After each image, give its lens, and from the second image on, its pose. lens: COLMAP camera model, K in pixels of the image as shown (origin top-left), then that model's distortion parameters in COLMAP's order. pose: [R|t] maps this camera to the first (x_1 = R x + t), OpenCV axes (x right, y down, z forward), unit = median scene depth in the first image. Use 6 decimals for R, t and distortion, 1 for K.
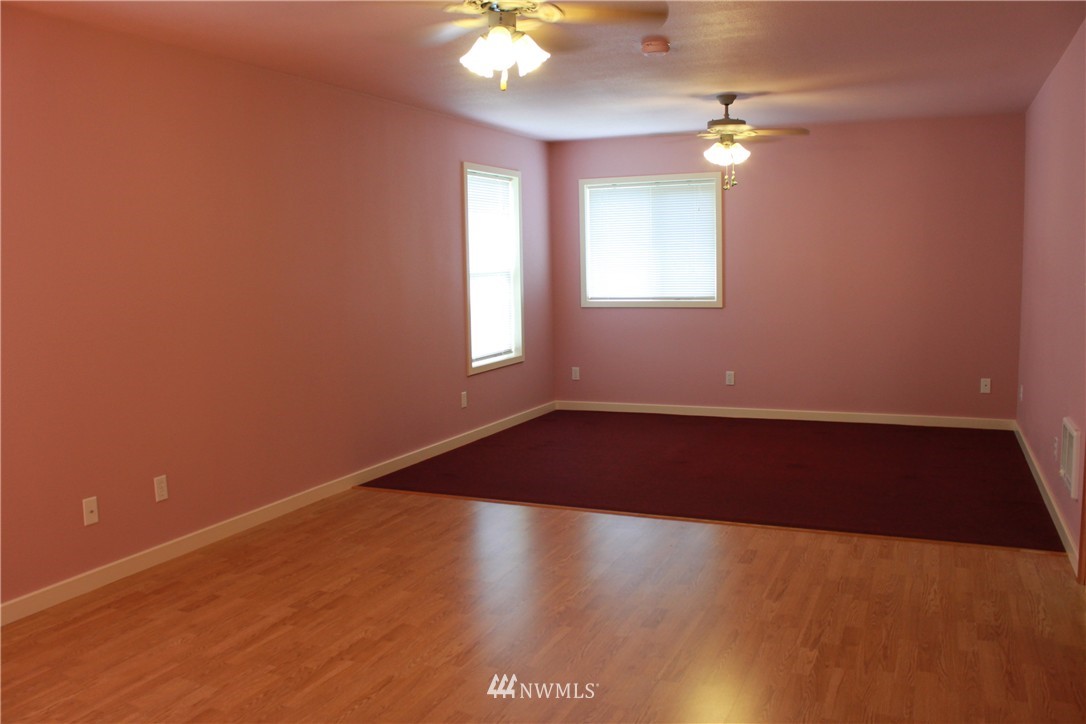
lens RADIAL K [[910.5, 0, 536.3], [0, 910.5, 359.4], [0, 0, 1]] dist [-0.150724, 0.108906]
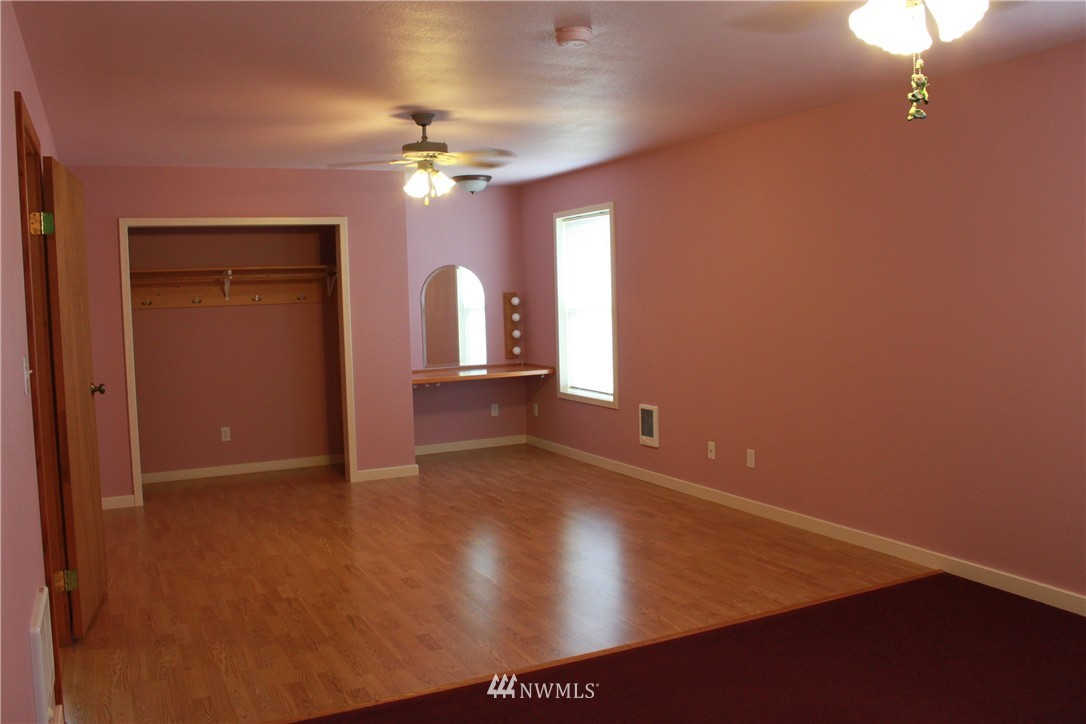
lens RADIAL K [[910.5, 0, 537.9], [0, 910.5, 370.0], [0, 0, 1]] dist [-0.150724, 0.108906]
pose [[-0.634650, 0.103333, -0.765860, 0.952044], [-0.042606, 0.984834, 0.168184, -0.237468], [0.771625, 0.139368, -0.620622, 1.843215]]
